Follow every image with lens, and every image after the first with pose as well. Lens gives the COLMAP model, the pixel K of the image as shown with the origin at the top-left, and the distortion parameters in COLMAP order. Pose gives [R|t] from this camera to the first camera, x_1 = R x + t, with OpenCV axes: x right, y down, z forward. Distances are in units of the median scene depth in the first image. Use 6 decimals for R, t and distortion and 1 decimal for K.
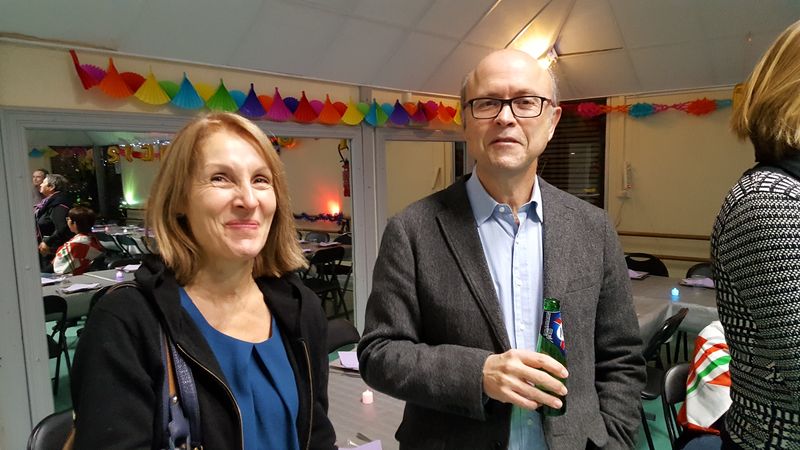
lens RADIAL K [[590.2, 0, 397.6], [0, 590.2, 255.7], [0, 0, 1]] dist [0.152572, -0.227738]
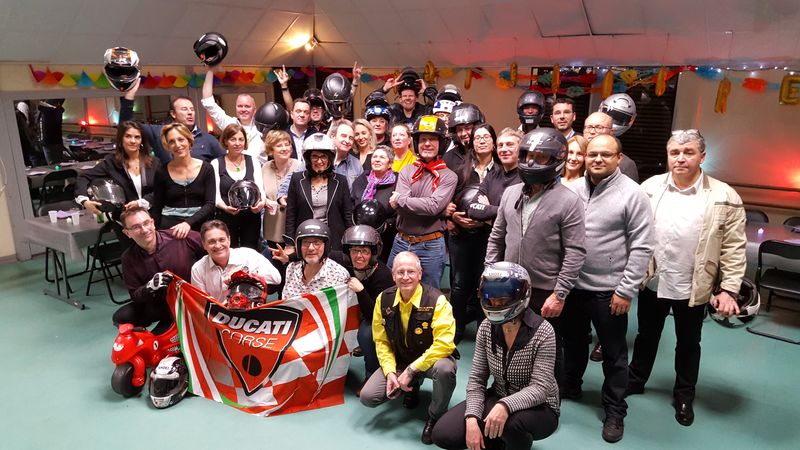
lens RADIAL K [[590.2, 0, 397.6], [0, 590.2, 255.7], [0, 0, 1]] dist [0.152572, -0.227738]
pose [[0.996997, 0.004784, 0.077286, 0.482083], [-0.016890, 0.987493, 0.156754, -0.006868], [-0.075570, -0.157589, 0.984609, -1.048335]]
